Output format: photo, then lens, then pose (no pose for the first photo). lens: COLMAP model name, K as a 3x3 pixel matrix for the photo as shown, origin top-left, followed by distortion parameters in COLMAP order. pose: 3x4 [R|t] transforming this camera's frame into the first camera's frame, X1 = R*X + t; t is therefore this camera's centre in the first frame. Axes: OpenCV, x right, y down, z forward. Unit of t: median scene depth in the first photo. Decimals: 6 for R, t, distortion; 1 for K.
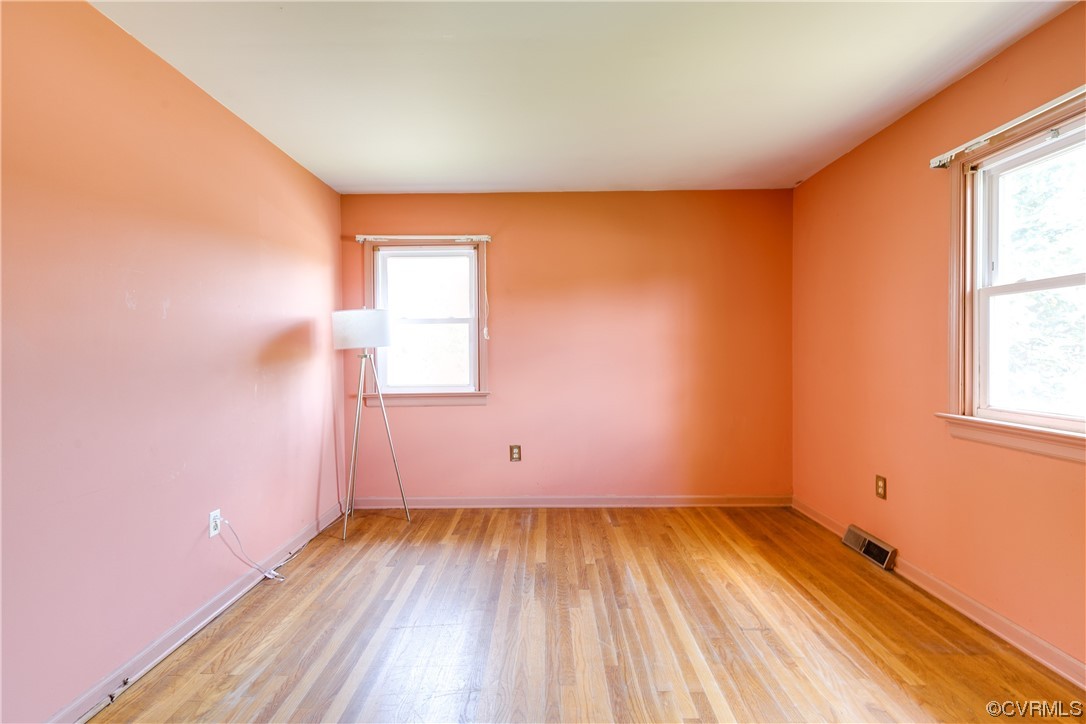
lens RADIAL K [[511.5, 0, 543.9], [0, 511.5, 357.2], [0, 0, 1]] dist [-0.000161, -0.000181]
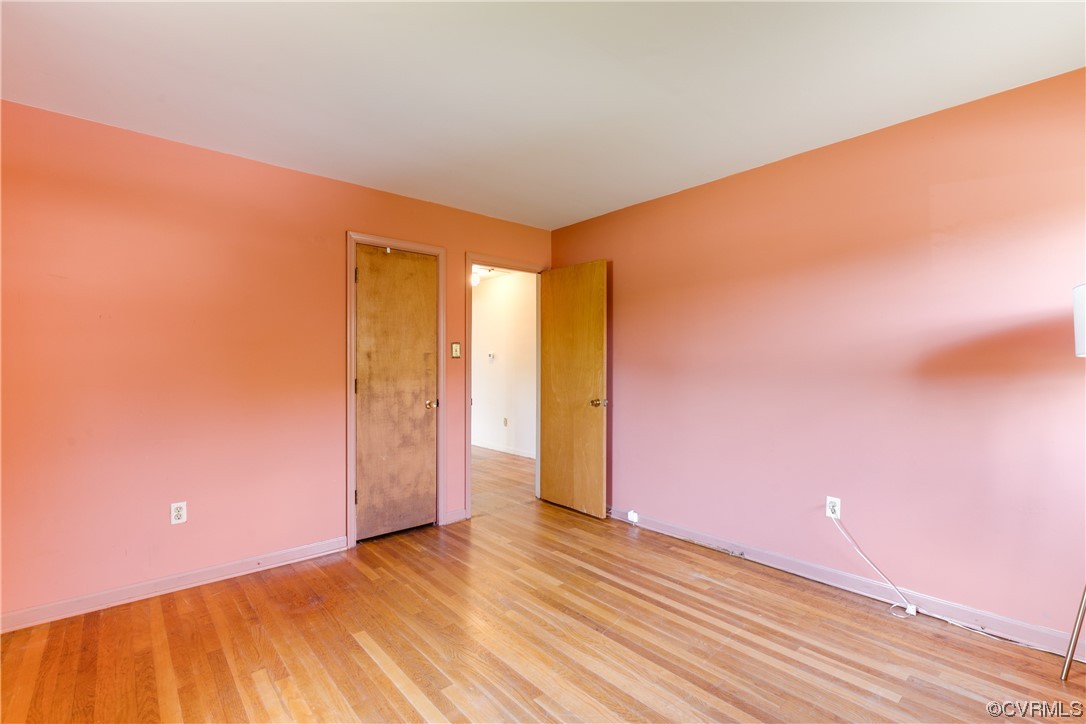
lens RADIAL K [[511.5, 0, 543.9], [0, 511.5, 357.2], [0, 0, 1]] dist [-0.000161, -0.000181]
pose [[-0.763354, 0.003244, -0.645973, 0.631906], [-0.003079, 0.999958, 0.008660, -0.030814], [0.645973, 0.008599, -0.763311, 1.480027]]
